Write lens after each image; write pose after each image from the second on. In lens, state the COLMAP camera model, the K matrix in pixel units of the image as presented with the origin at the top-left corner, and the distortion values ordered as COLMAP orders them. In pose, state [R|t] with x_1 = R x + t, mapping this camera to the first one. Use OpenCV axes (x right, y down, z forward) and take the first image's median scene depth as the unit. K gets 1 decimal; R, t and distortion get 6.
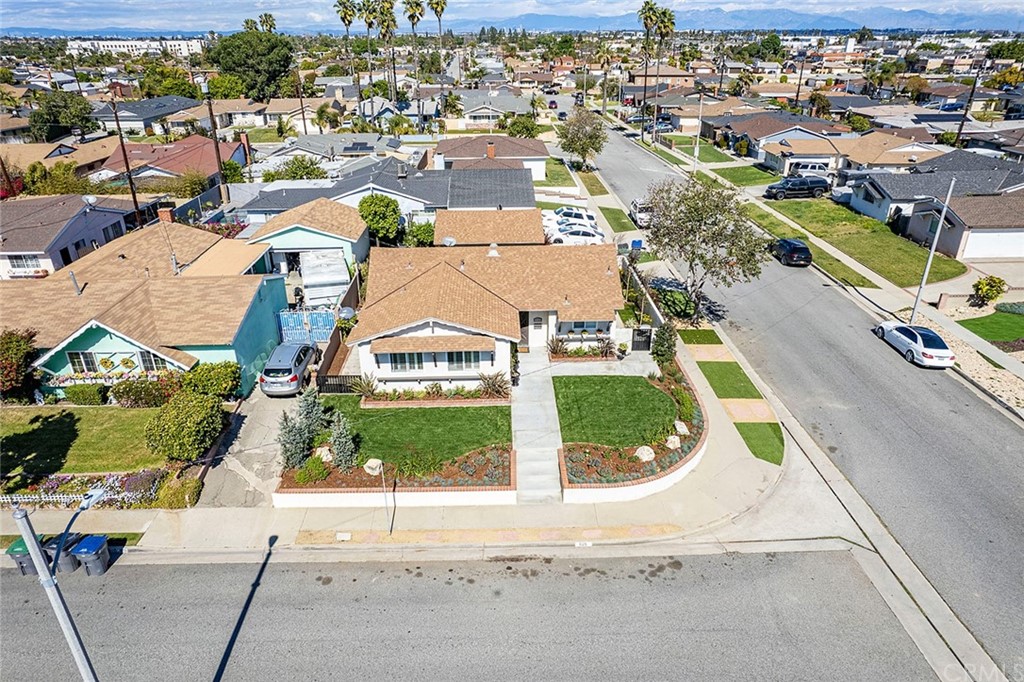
lens RADIAL K [[647.9, 0, 512.0], [0, 647.9, 341.0], [0, 0, 1]] dist [-0.043170, 0.006304]
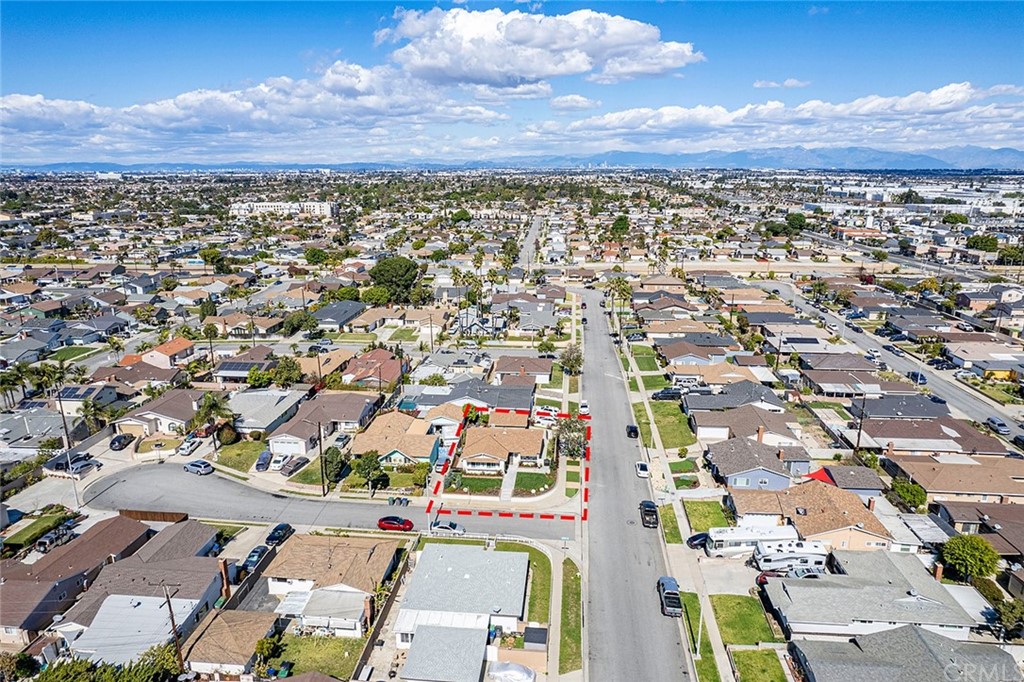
lens RADIAL K [[647.9, 0, 512.0], [0, 647.9, 341.0], [0, 0, 1]] dist [-0.043170, 0.006304]
pose [[0.991918, 0.035012, -0.121954, 0.449598], [-0.056883, 0.981878, -0.180778, -0.005246], [0.113414, 0.186254, 0.975934, -2.594038]]
